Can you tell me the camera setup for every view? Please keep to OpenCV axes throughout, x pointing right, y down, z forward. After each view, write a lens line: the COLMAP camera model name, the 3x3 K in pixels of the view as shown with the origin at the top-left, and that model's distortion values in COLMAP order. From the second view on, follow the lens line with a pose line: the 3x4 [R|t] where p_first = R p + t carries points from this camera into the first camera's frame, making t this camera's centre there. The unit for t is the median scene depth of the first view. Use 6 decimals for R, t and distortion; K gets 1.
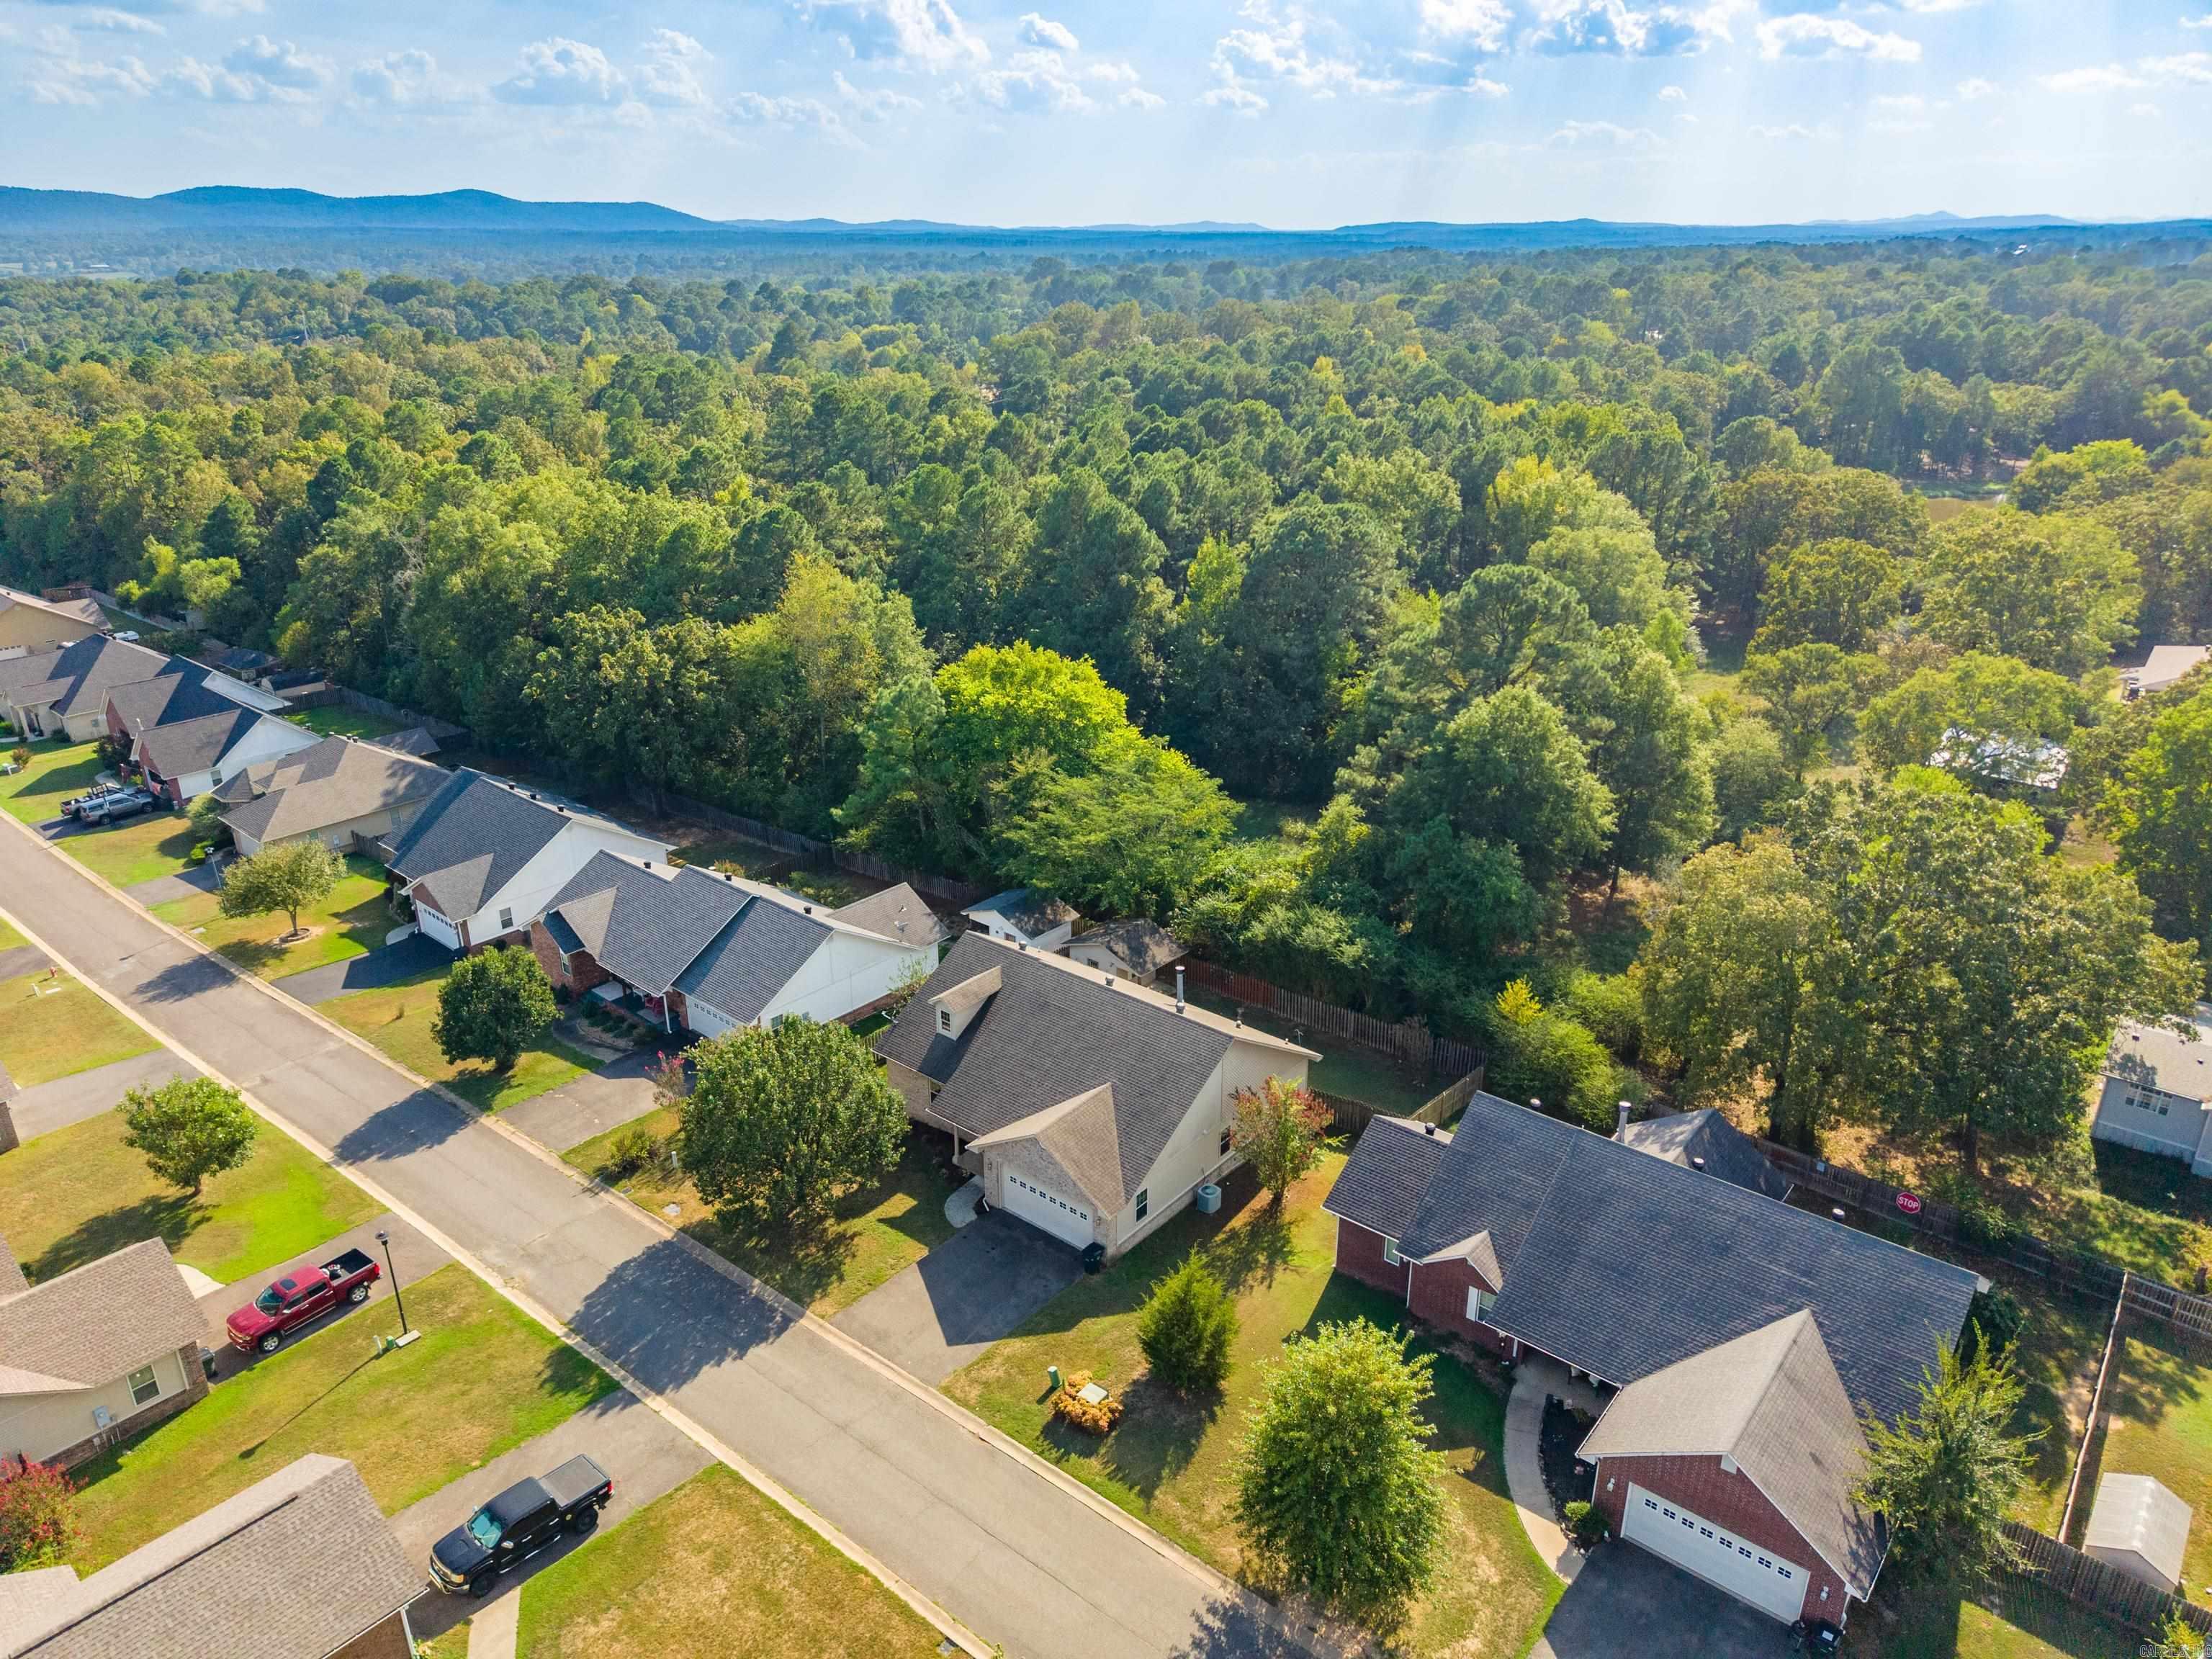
lens RADIAL K [[1507.8, 0, 1113.3], [0, 1507.8, 825.5], [0, 0, 1]] dist [0.019492, -0.019839]
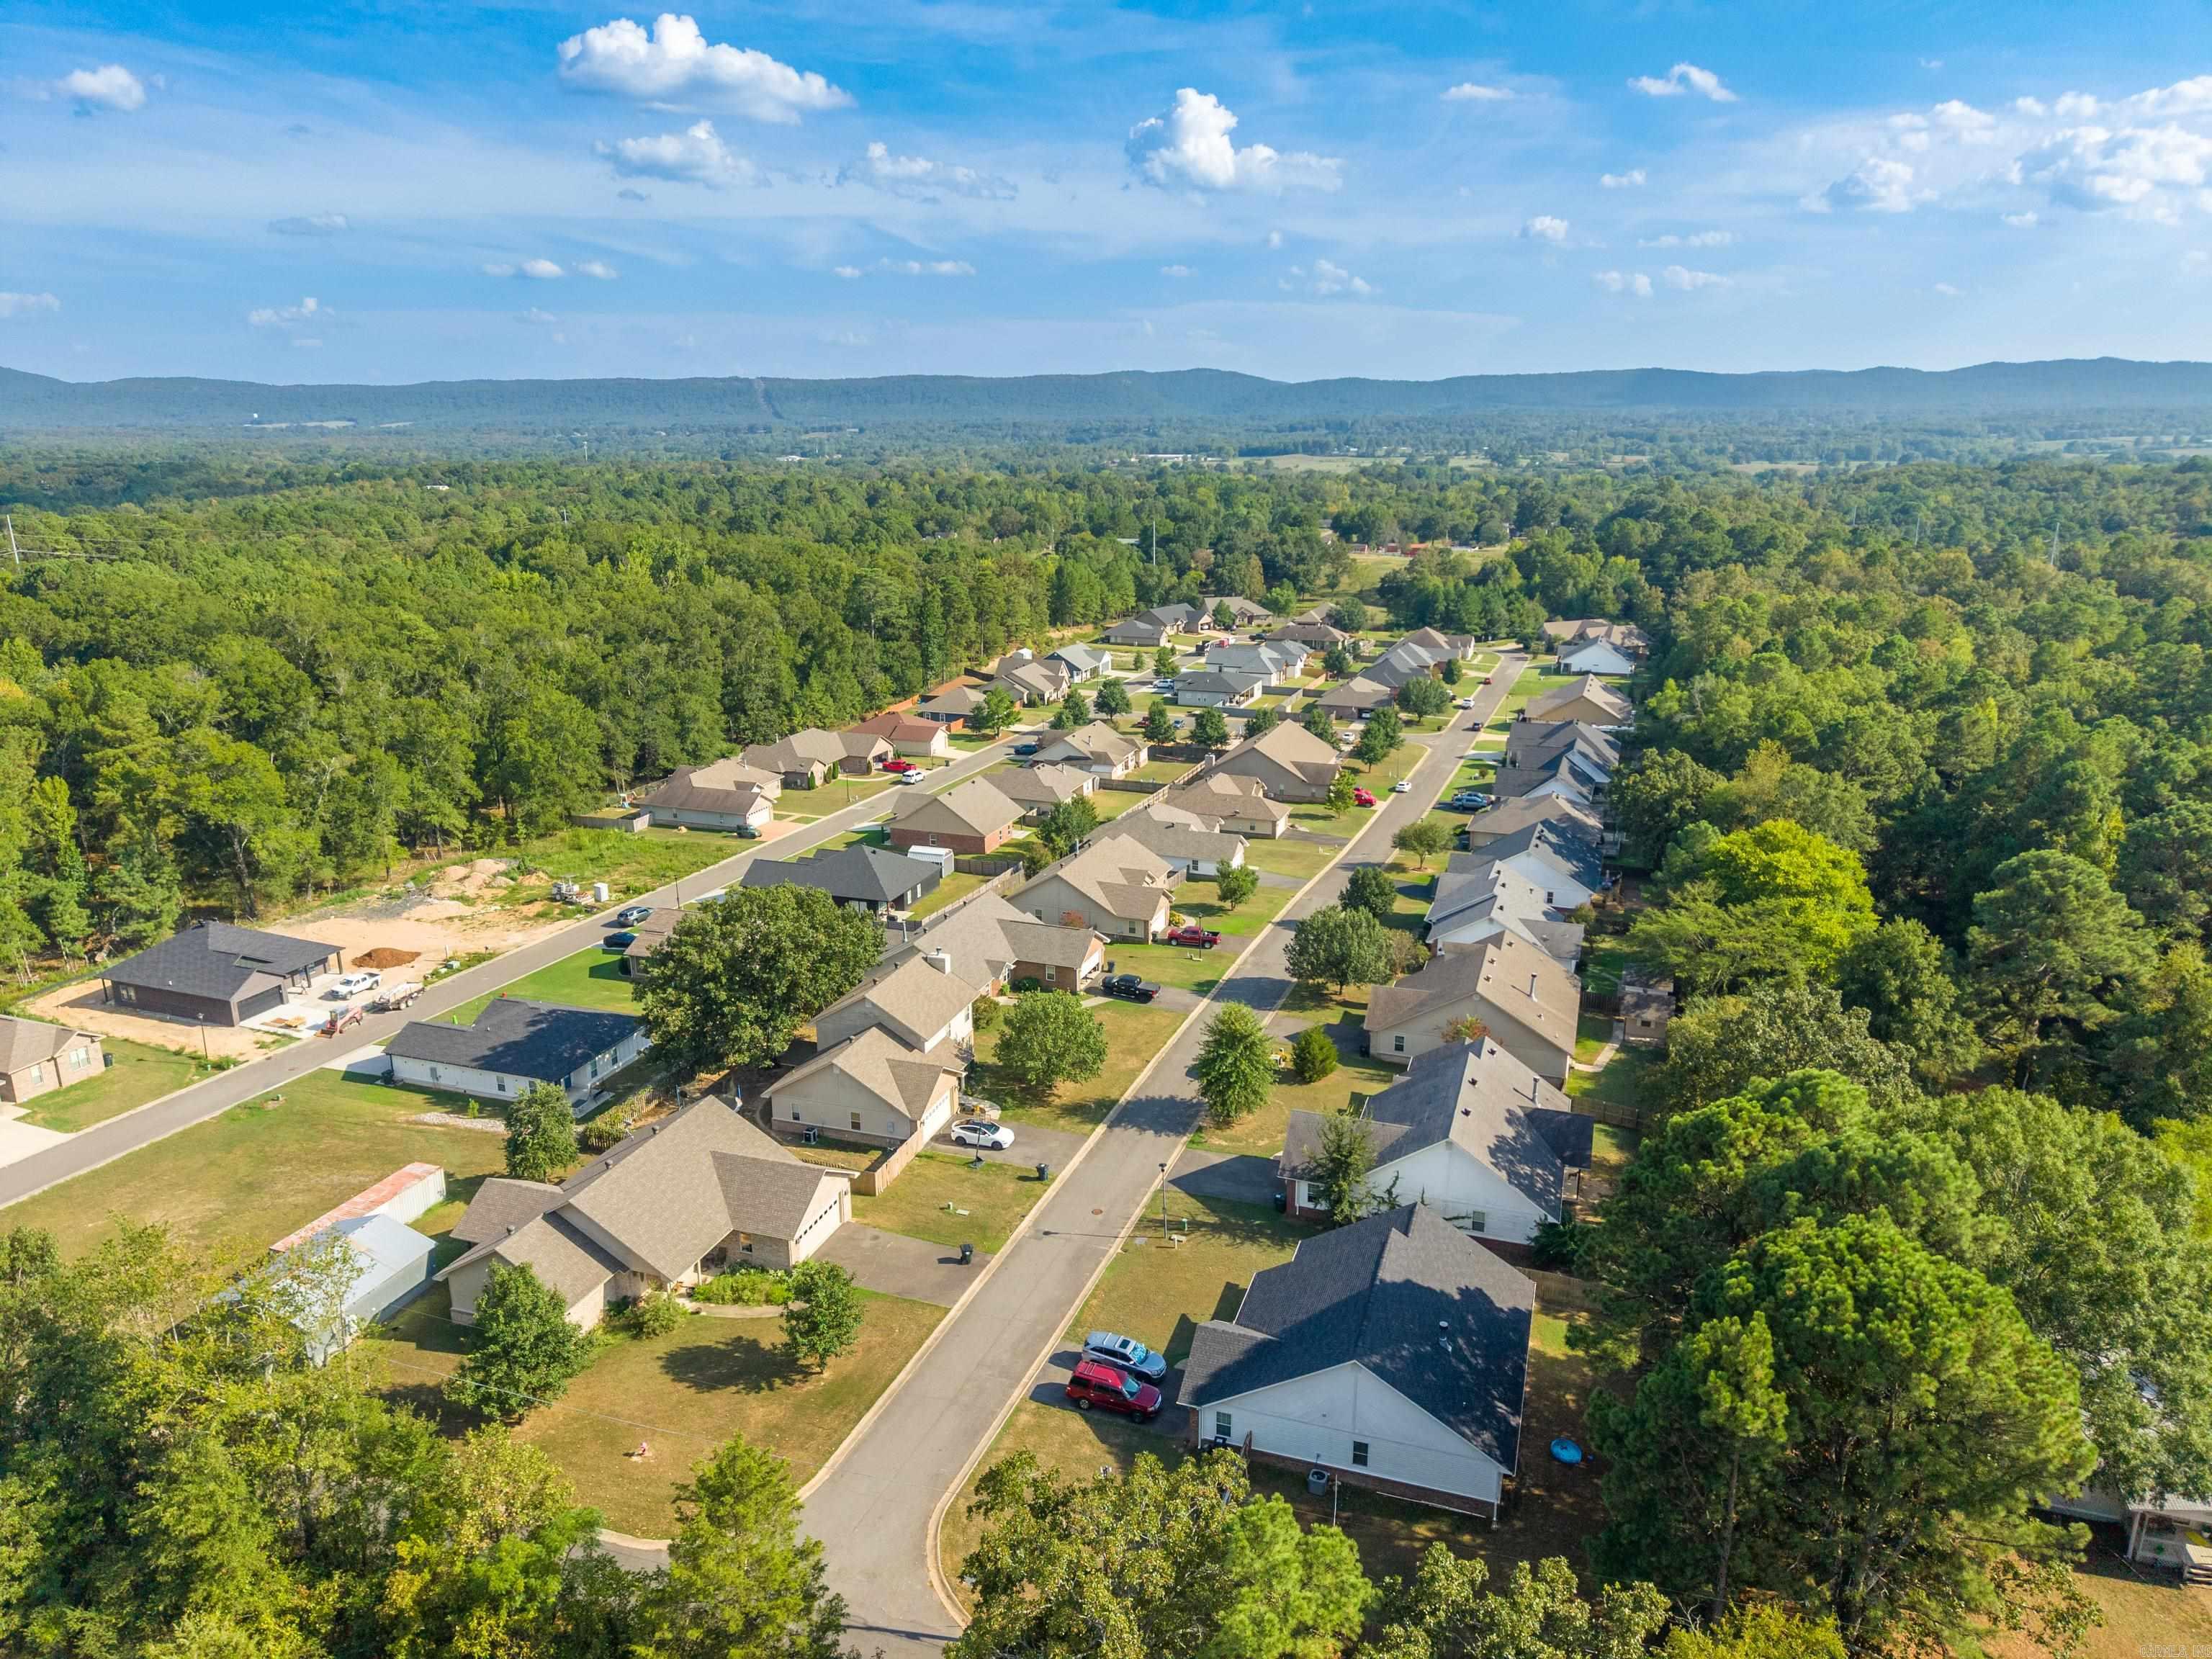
lens RADIAL K [[1507.8, 0, 1113.3], [0, 1507.8, 825.5], [0, 0, 1]] dist [0.019492, -0.019839]
pose [[0.357992, 0.248321, -0.900099, 1.772025], [-0.336773, 0.933441, 0.123576, -0.142365], [0.870876, 0.258890, 0.417792, -0.248969]]
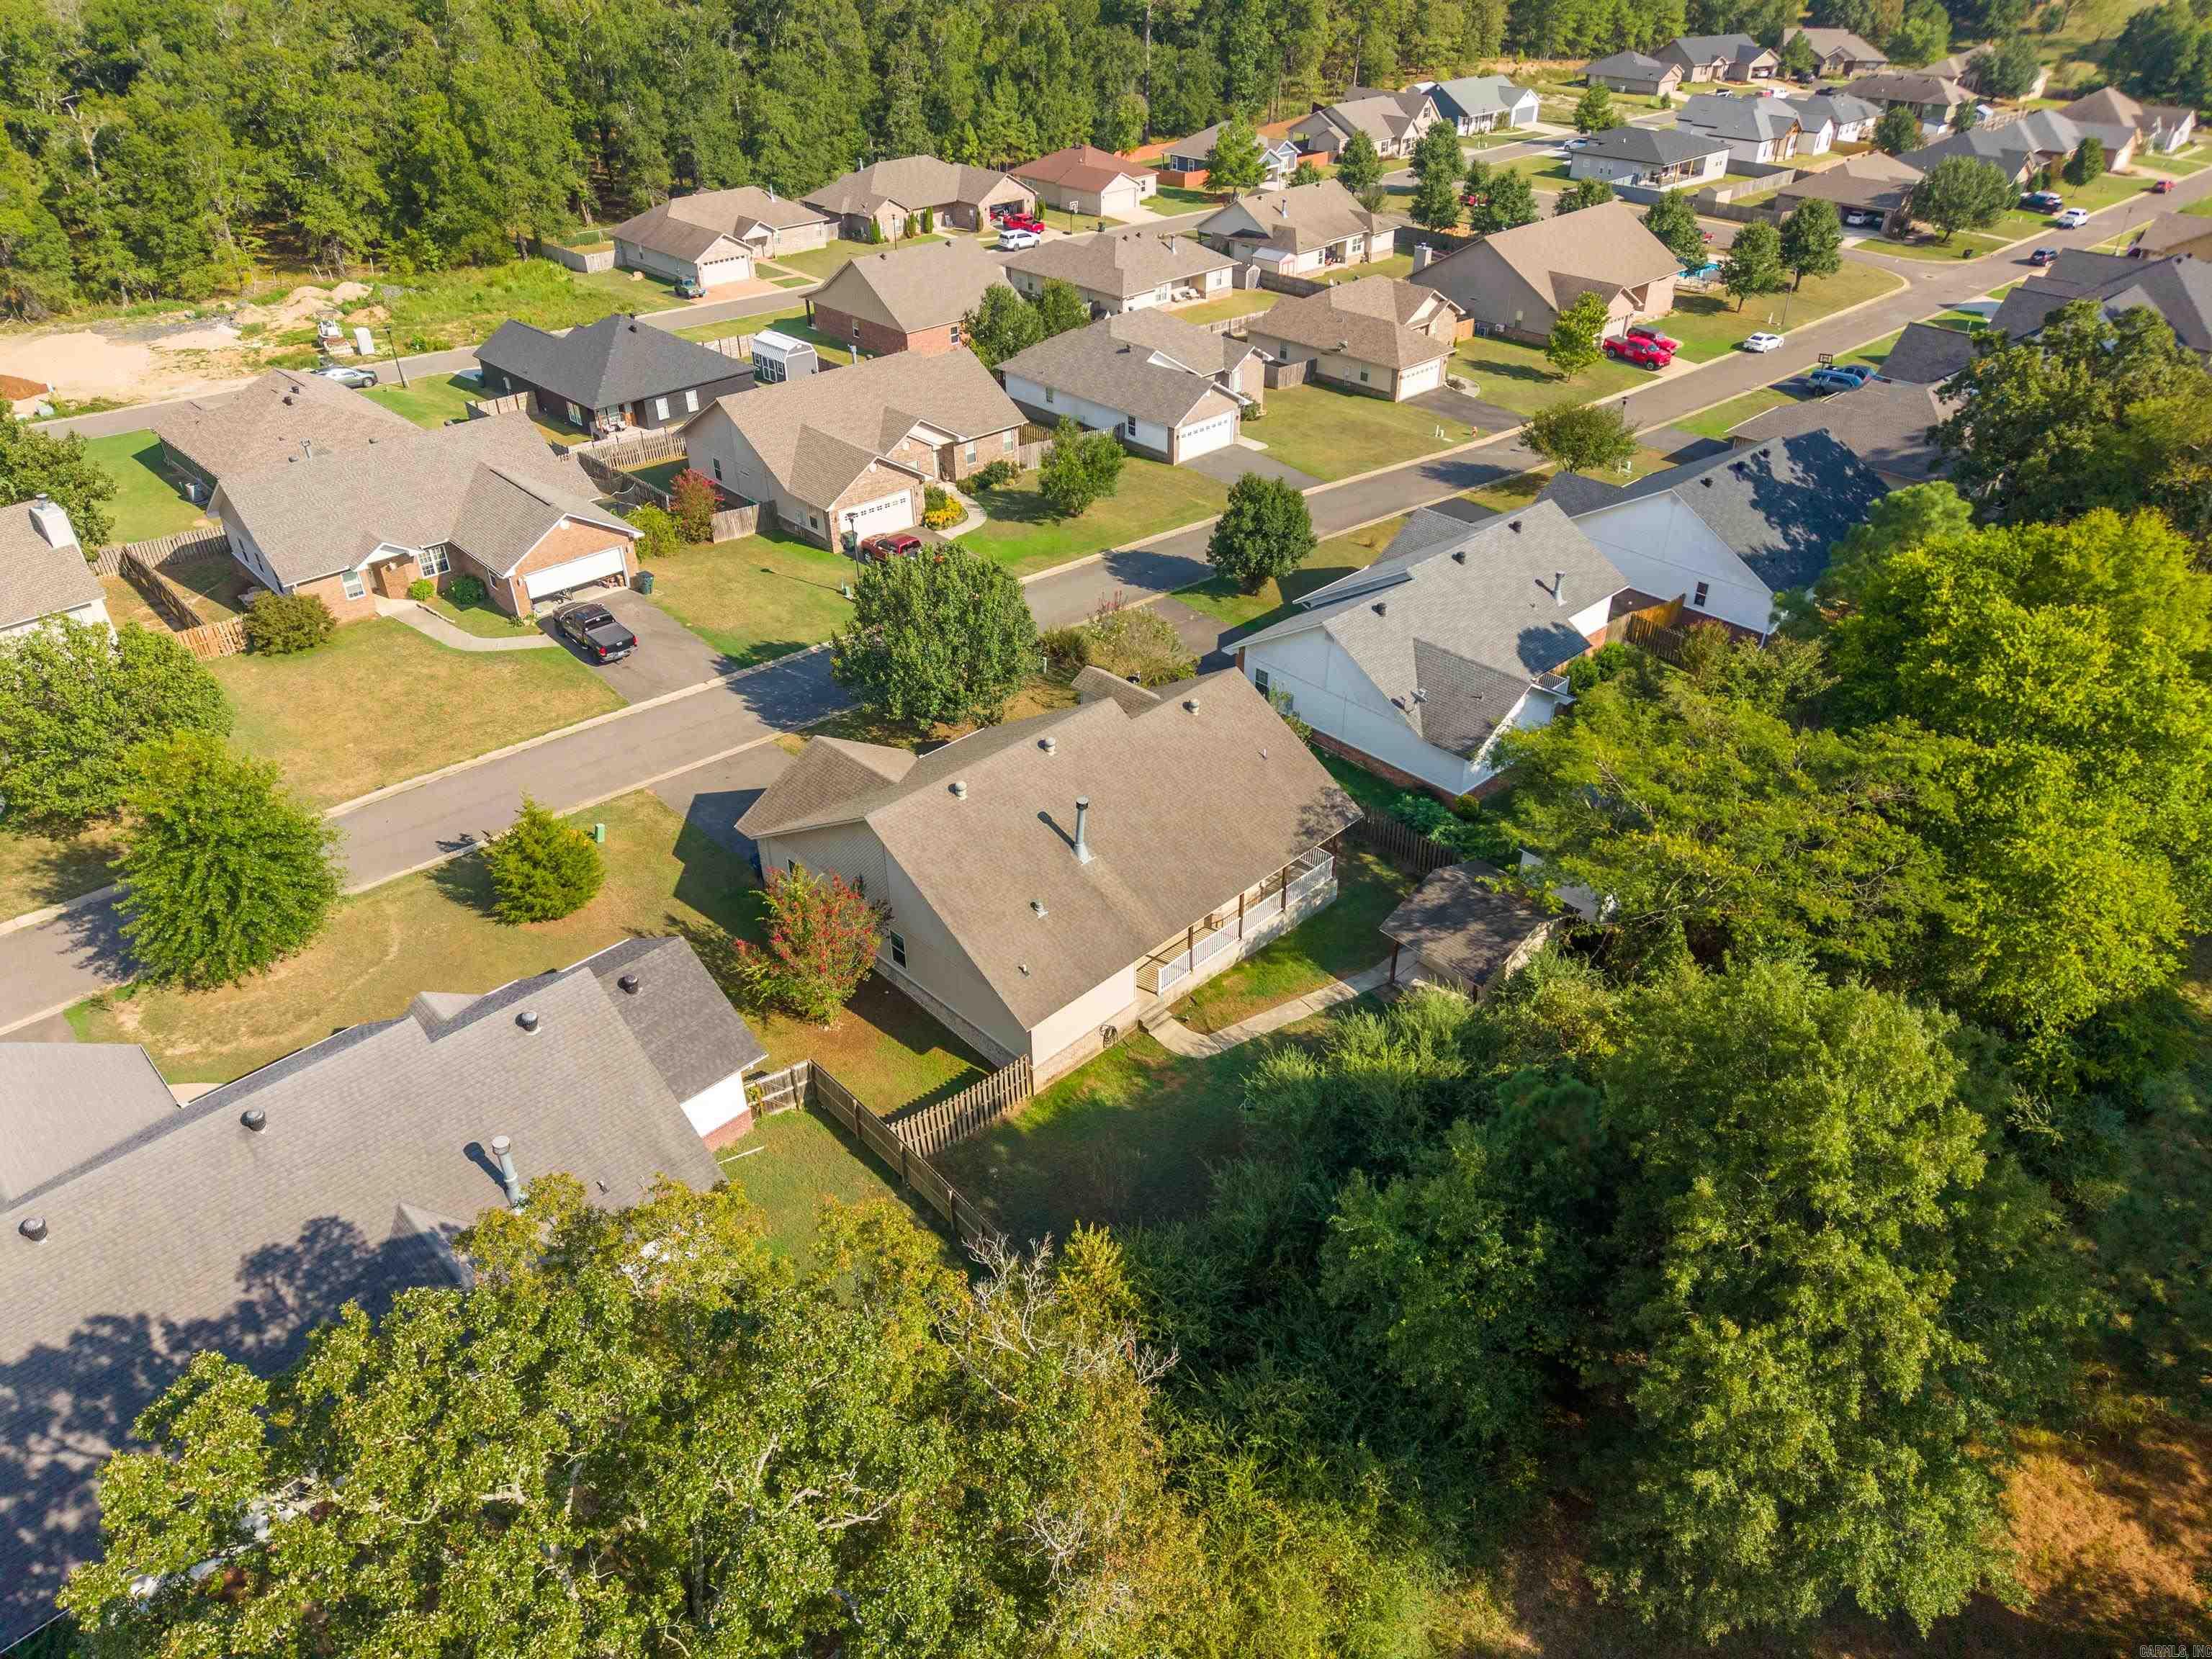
lens RADIAL K [[1507.8, 0, 1113.3], [0, 1507.8, 825.5], [0, 0, 1]] dist [0.019492, -0.019839]
pose [[-0.105964, 0.547691, -0.829944, 0.796606], [-0.354607, 0.758953, 0.546118, -0.354134], [0.928992, 0.352172, 0.113793, 1.180271]]
